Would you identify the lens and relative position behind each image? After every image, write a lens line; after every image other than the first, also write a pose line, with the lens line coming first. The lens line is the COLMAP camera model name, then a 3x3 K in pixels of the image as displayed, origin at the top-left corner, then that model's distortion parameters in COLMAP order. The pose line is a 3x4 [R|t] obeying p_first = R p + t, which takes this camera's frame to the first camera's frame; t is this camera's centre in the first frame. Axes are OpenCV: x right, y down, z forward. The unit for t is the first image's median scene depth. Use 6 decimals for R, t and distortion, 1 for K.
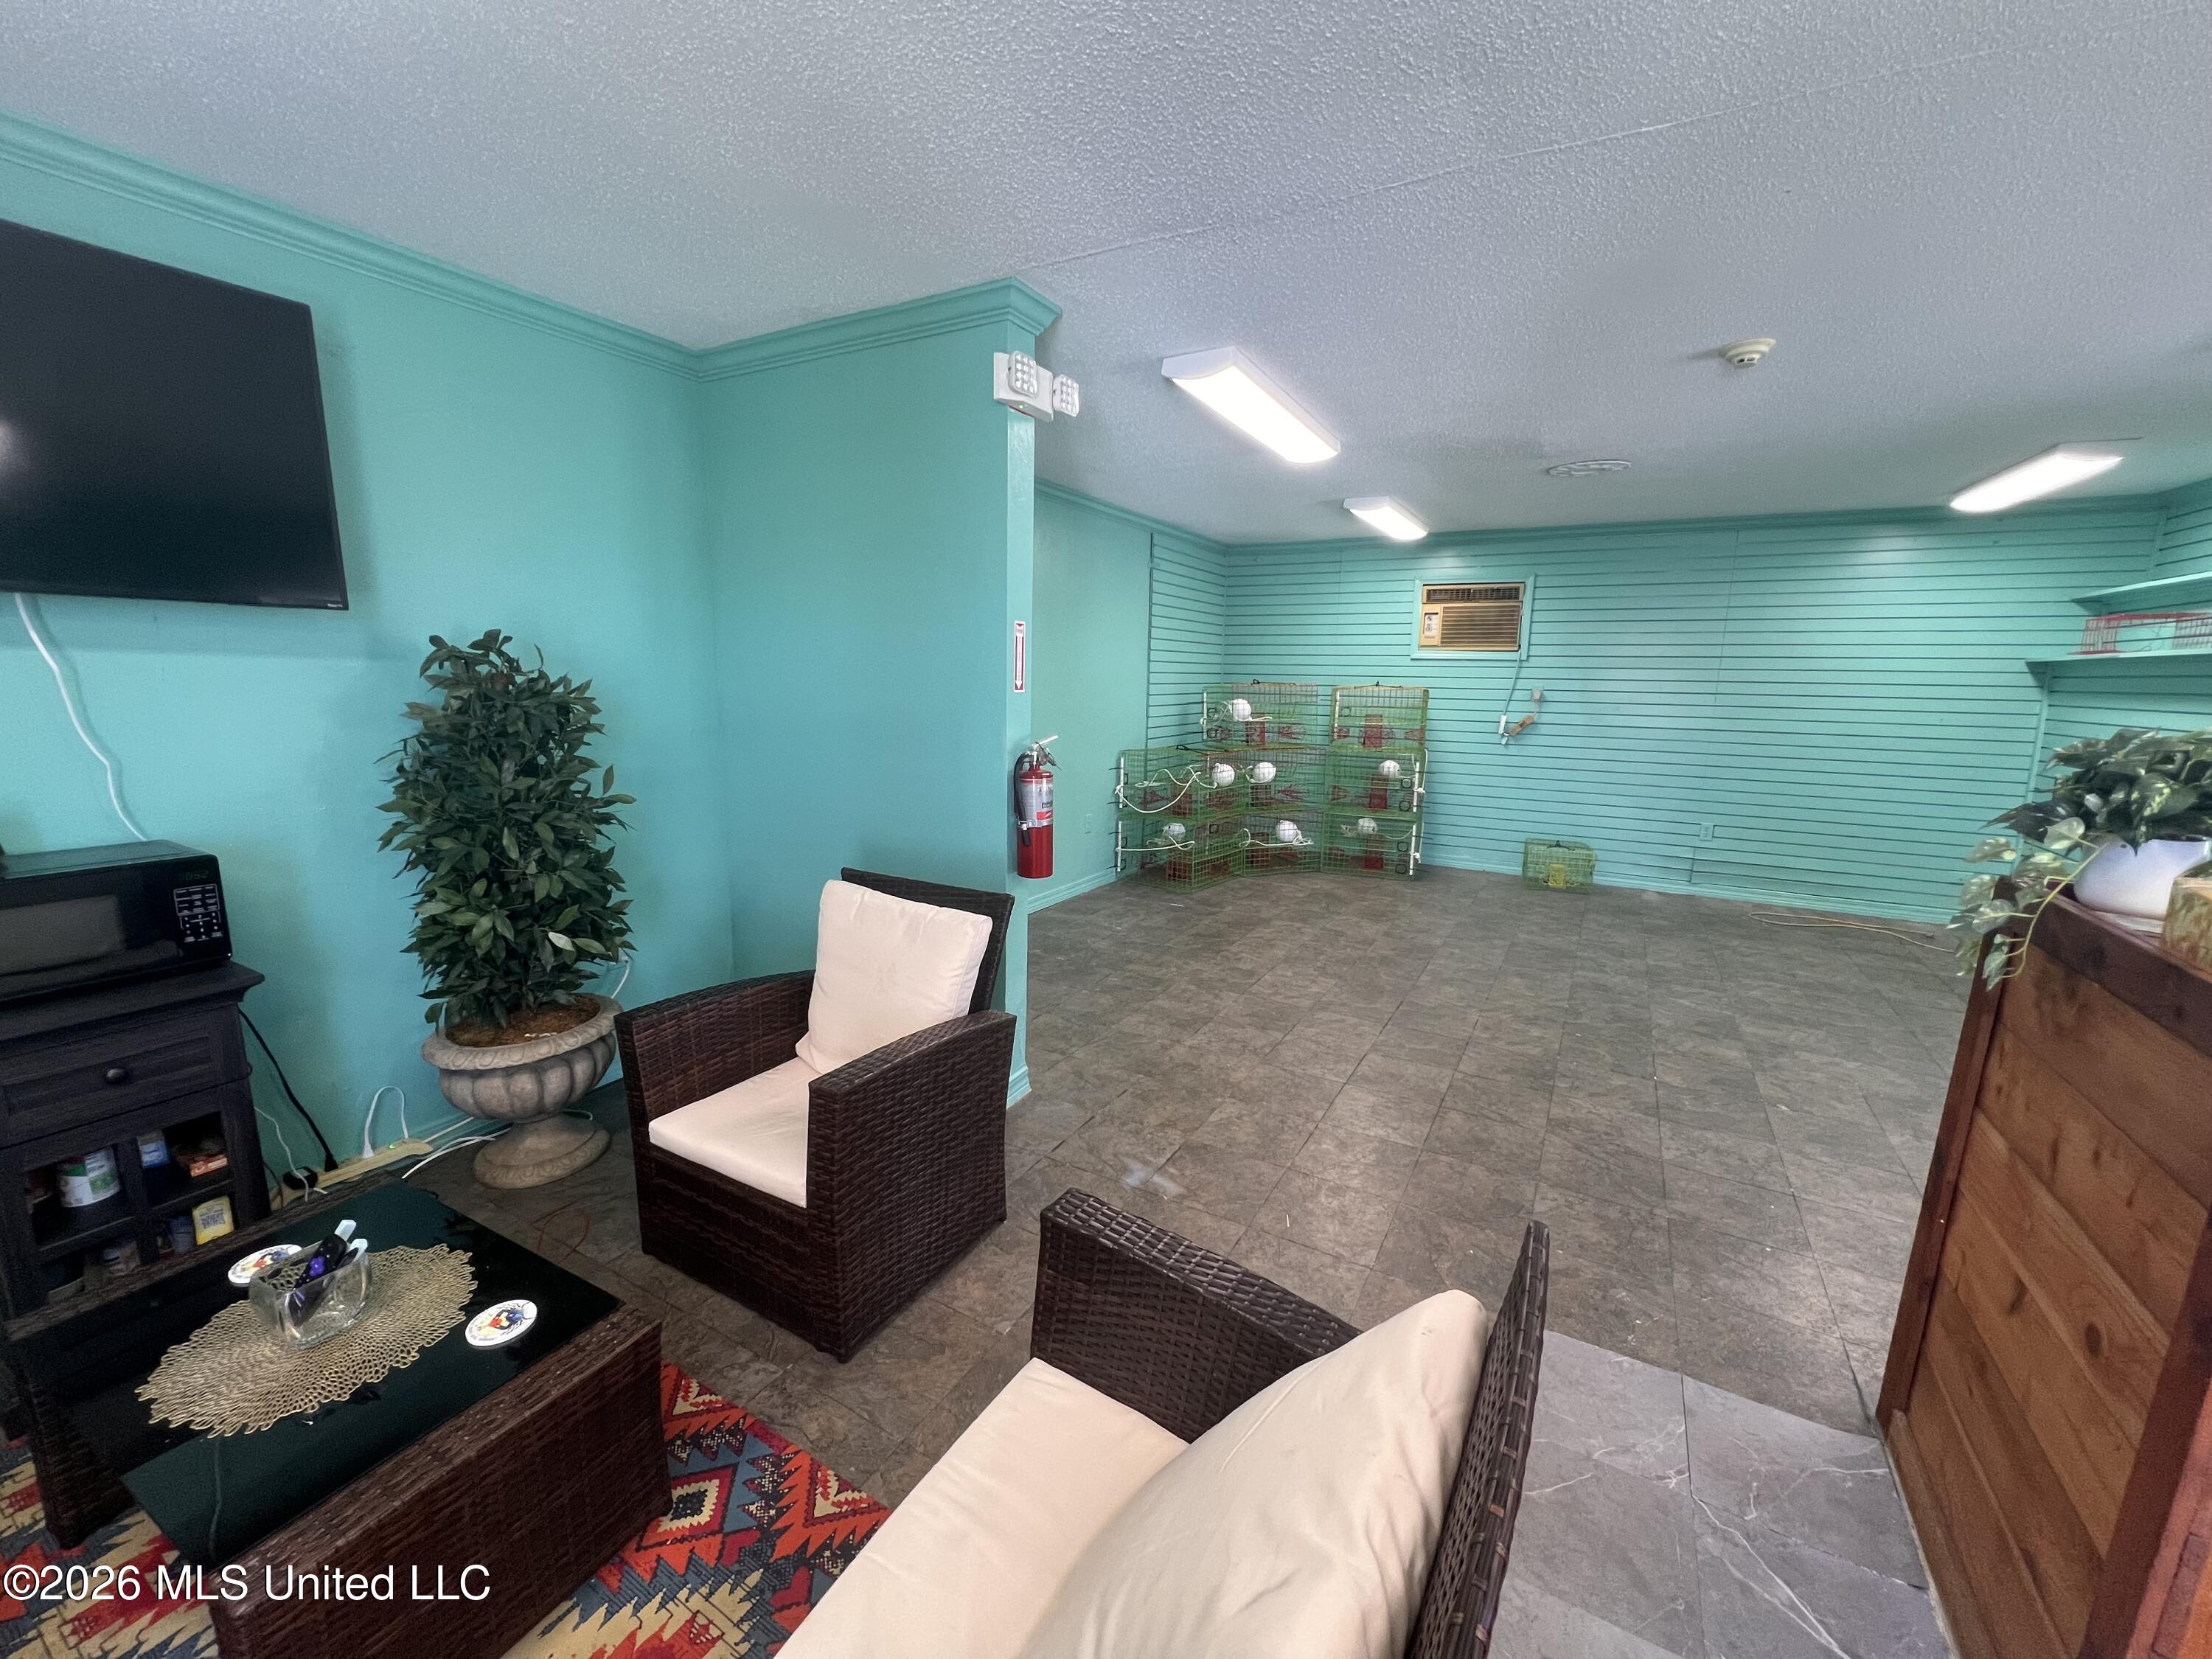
lens RADIAL K [[885.2, 0, 1100.0], [0, 885.2, 834.5], [0, 0, 1]] dist [-0.004829, 0.001232]
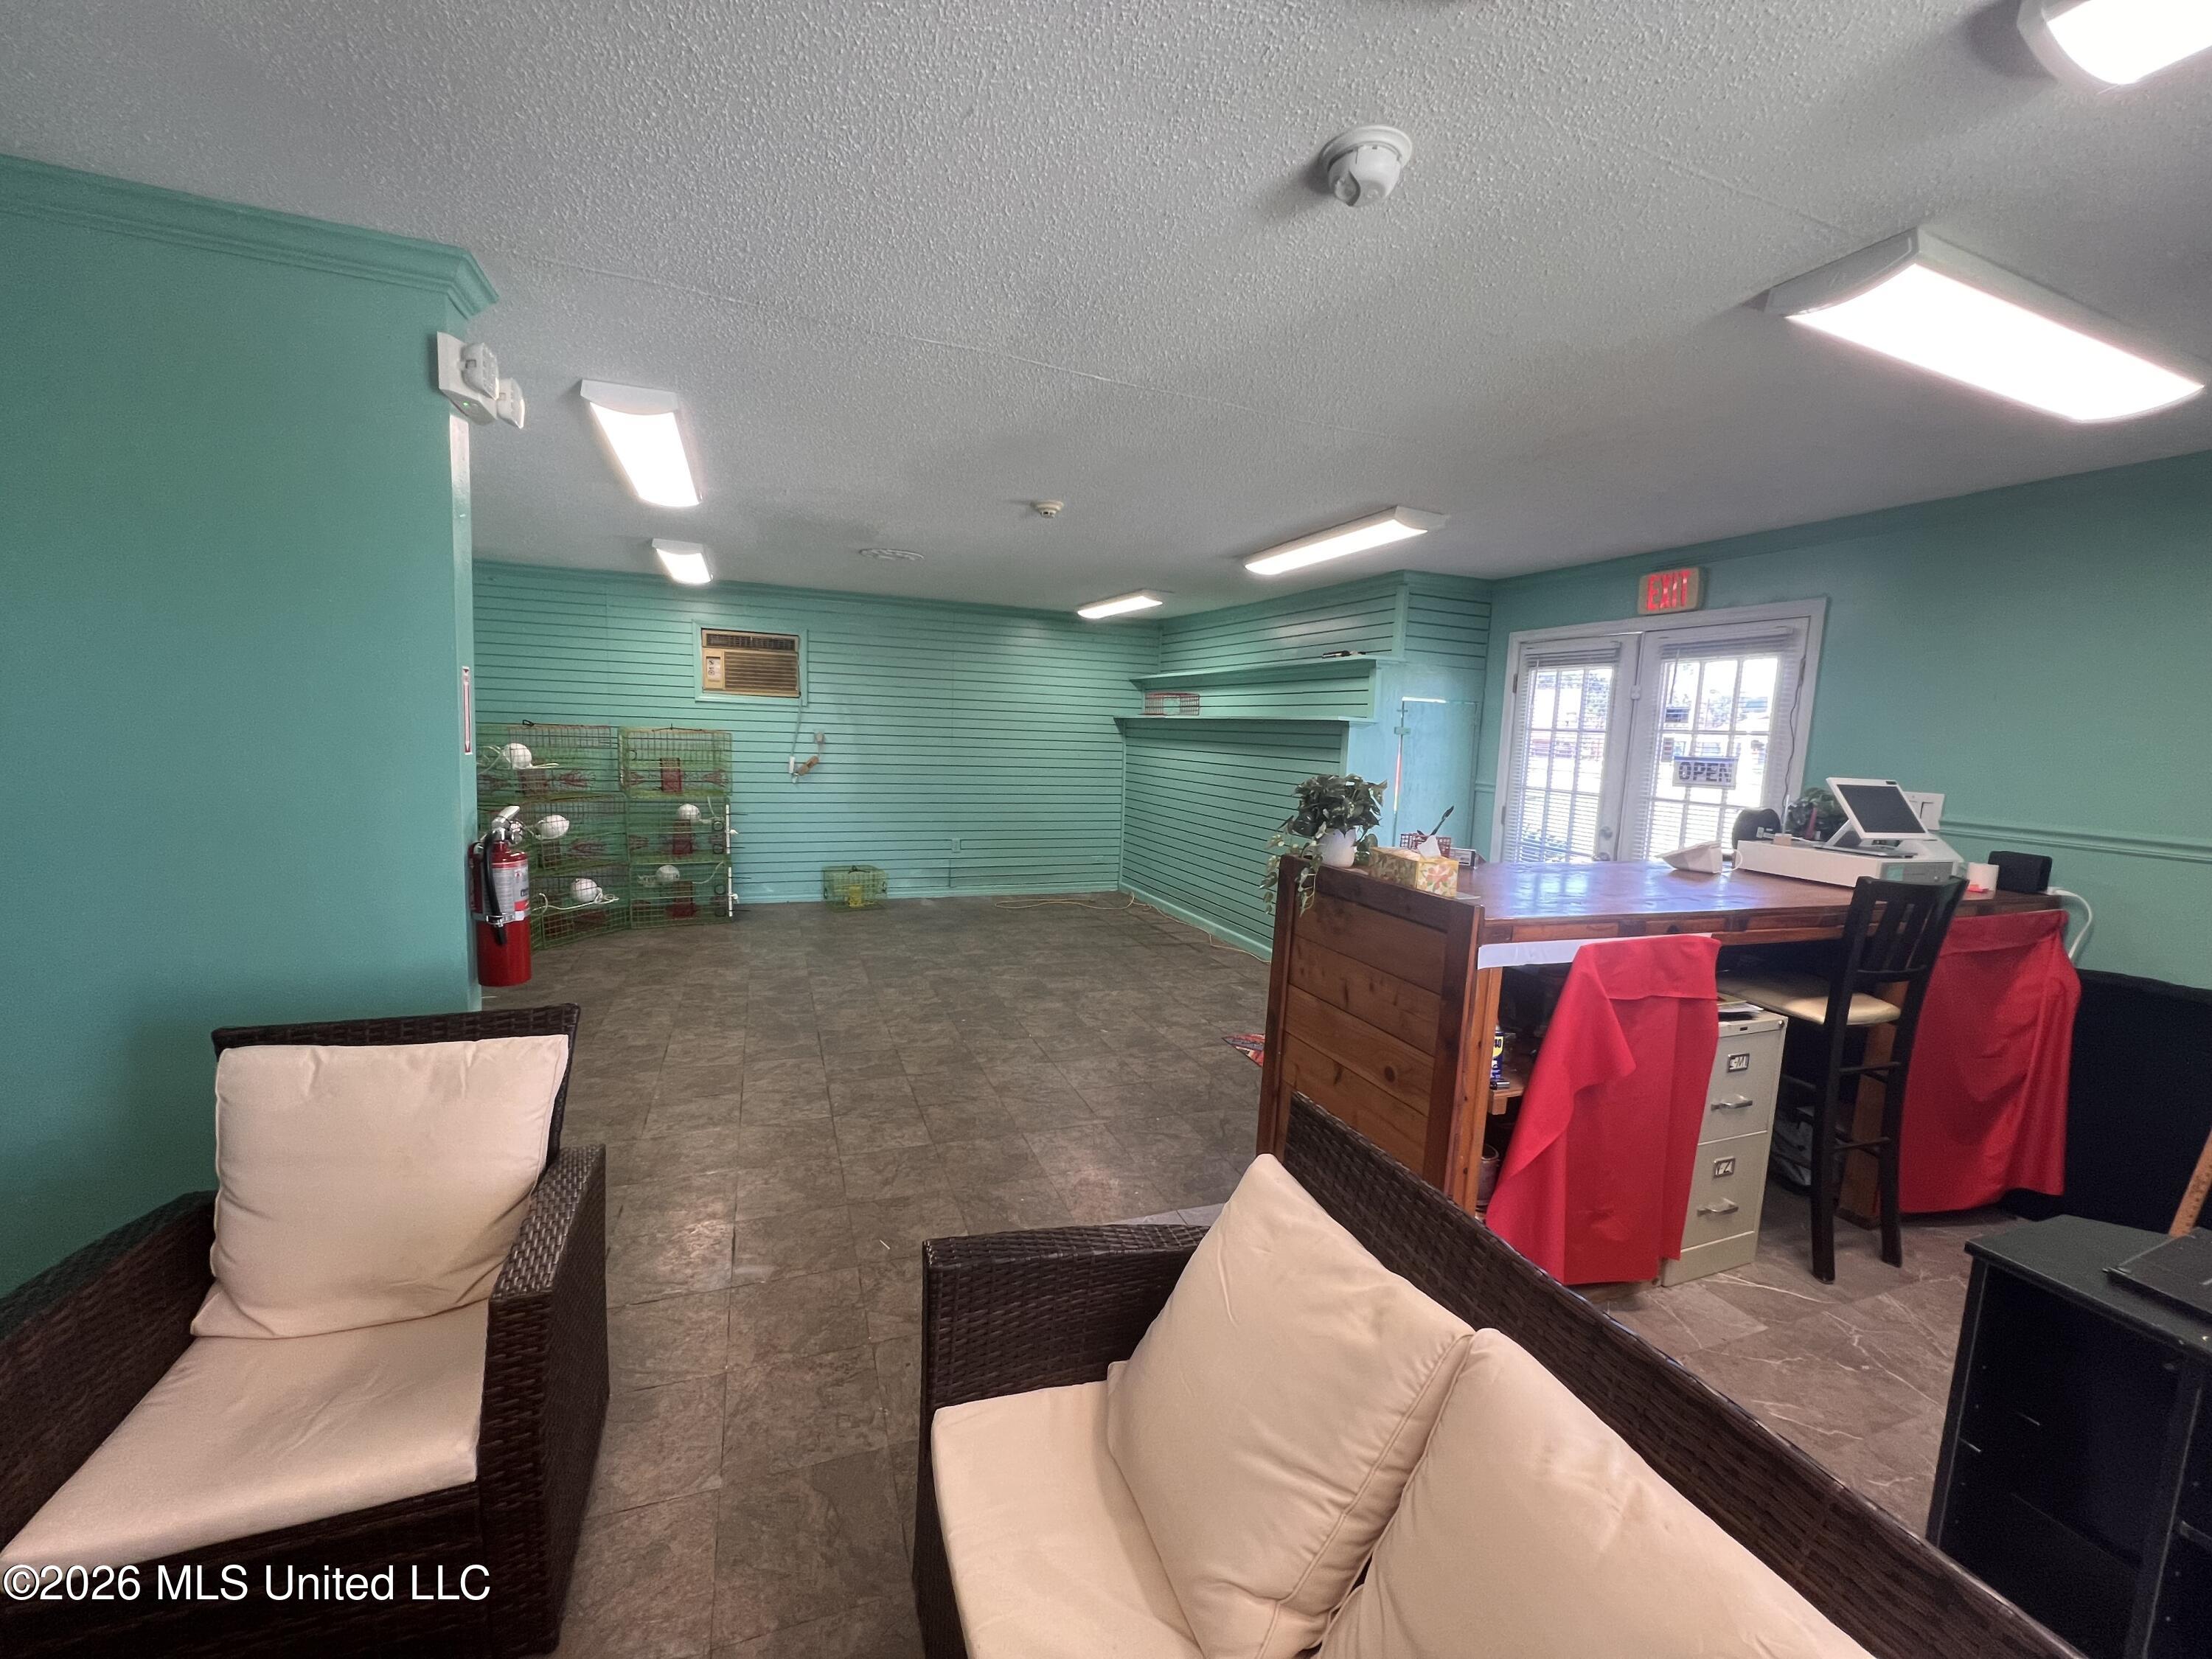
lens RADIAL K [[885.2, 0, 1109.1], [0, 885.2, 834.9], [0, 0, 1]] dist [-0.004829, 0.001232]
pose [[0.624743, -0.086646, 0.776008, -0.211929], [0.113146, 0.993381, 0.019826, -0.024548], [-0.772589, 0.075417, 0.630411, 0.040051]]
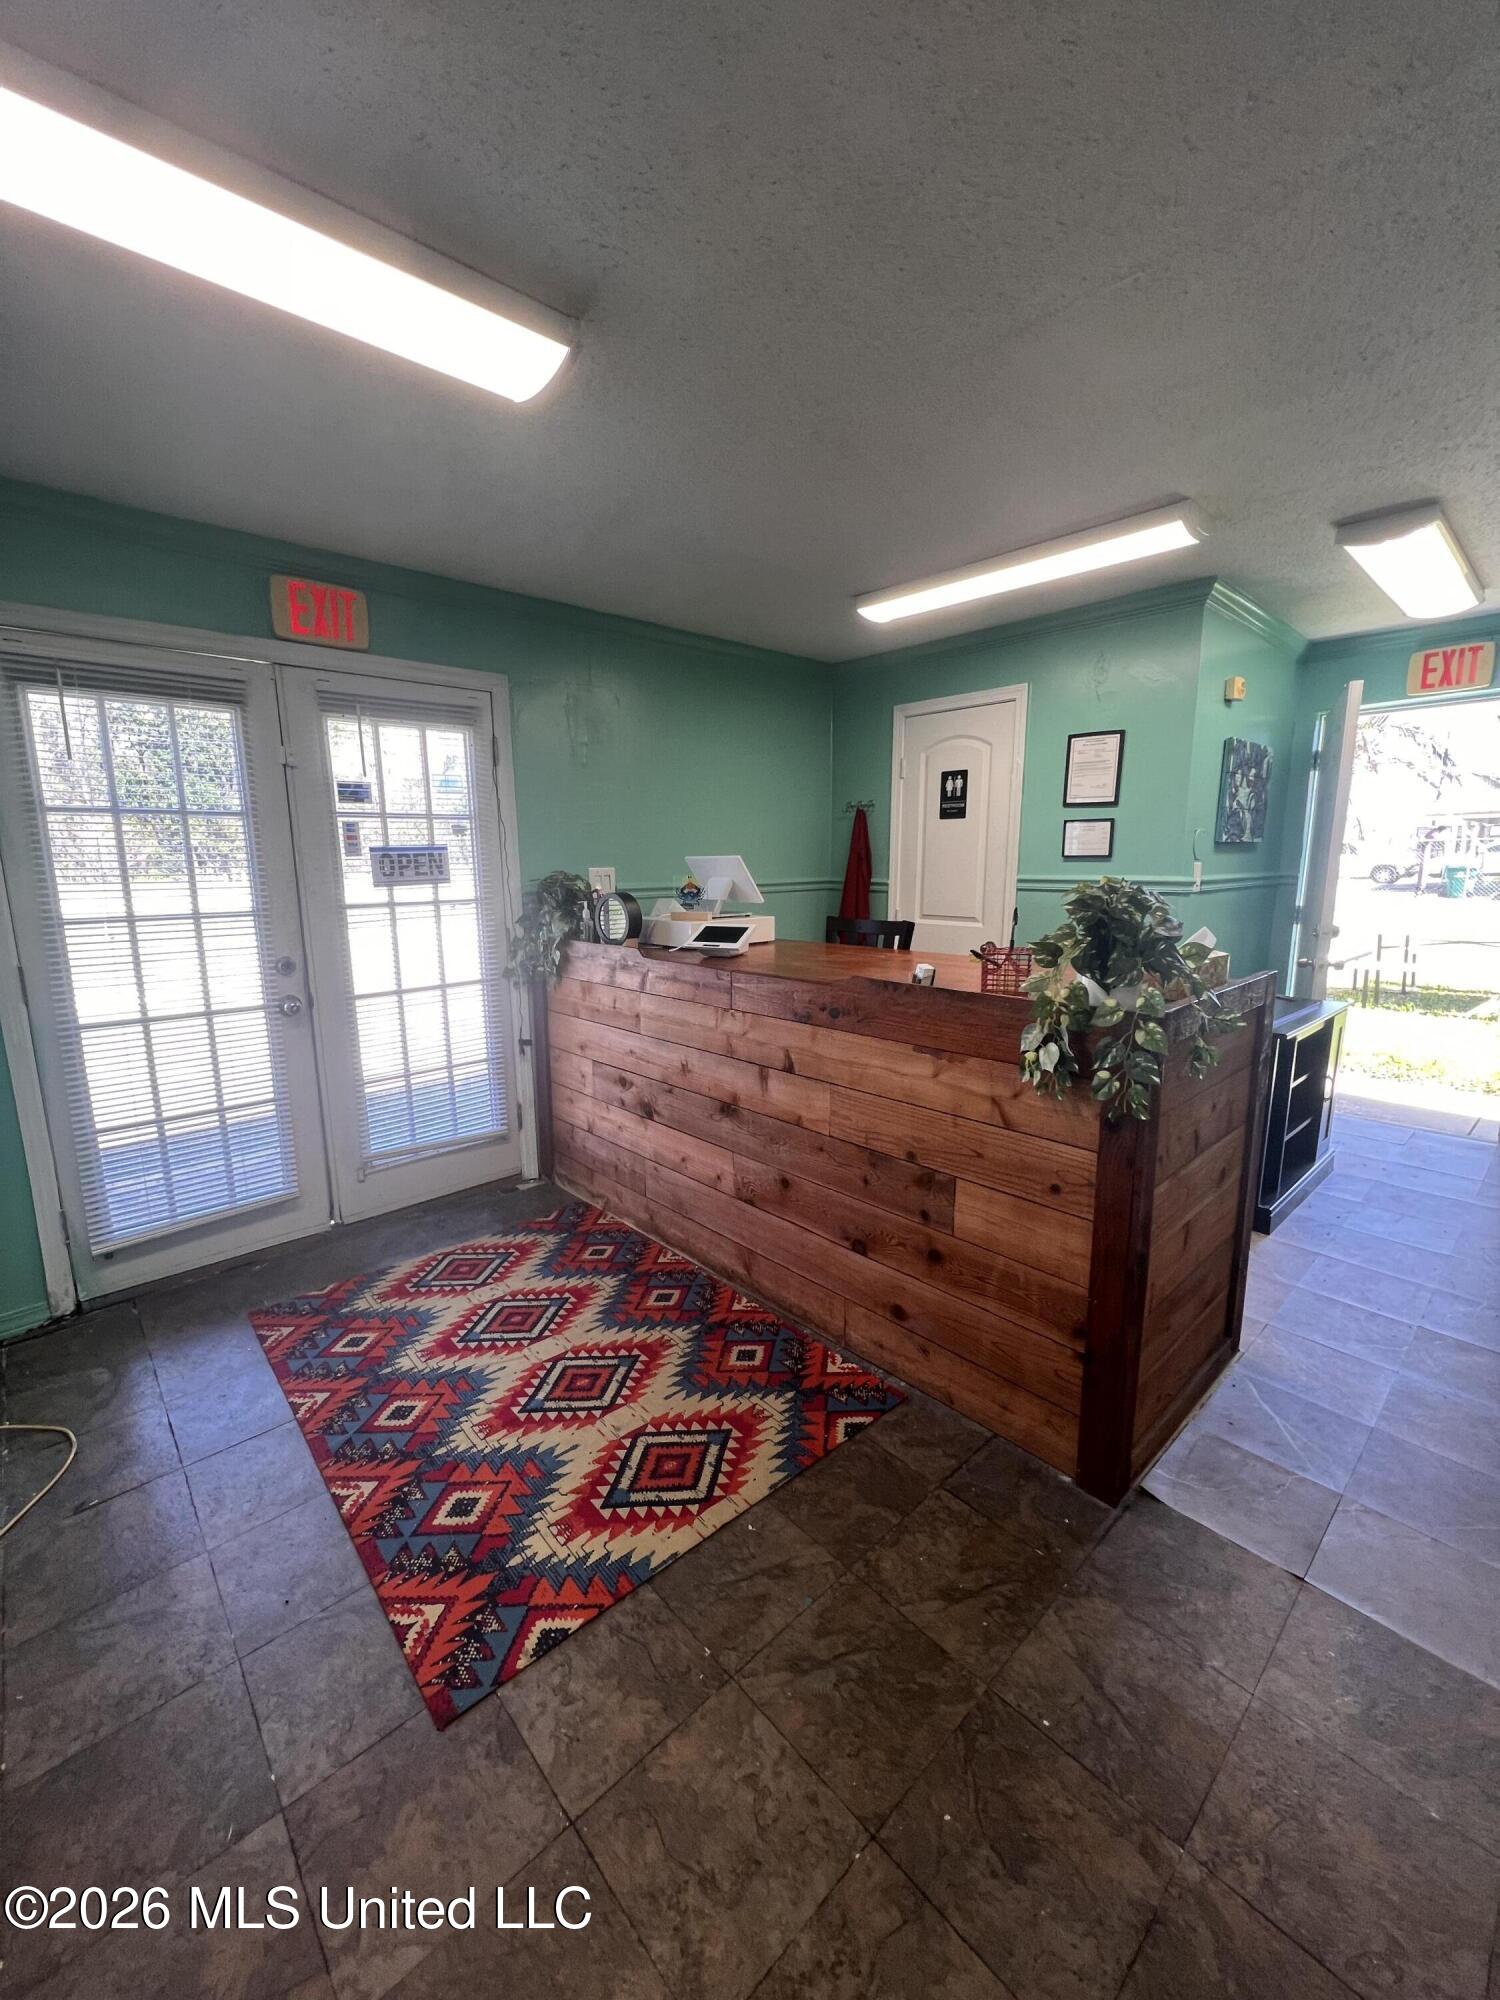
lens RADIAL K [[800.4, 0, 751.7], [0, 800.4, 995.7], [0, 0, 1]] dist [-0.004829, 0.001232]
pose [[-0.955241, -0.061663, 0.289332, 0.417002], [0.045739, 0.935489, 0.350384, -0.123887], [-0.292273, 0.347935, -0.890796, 0.704101]]
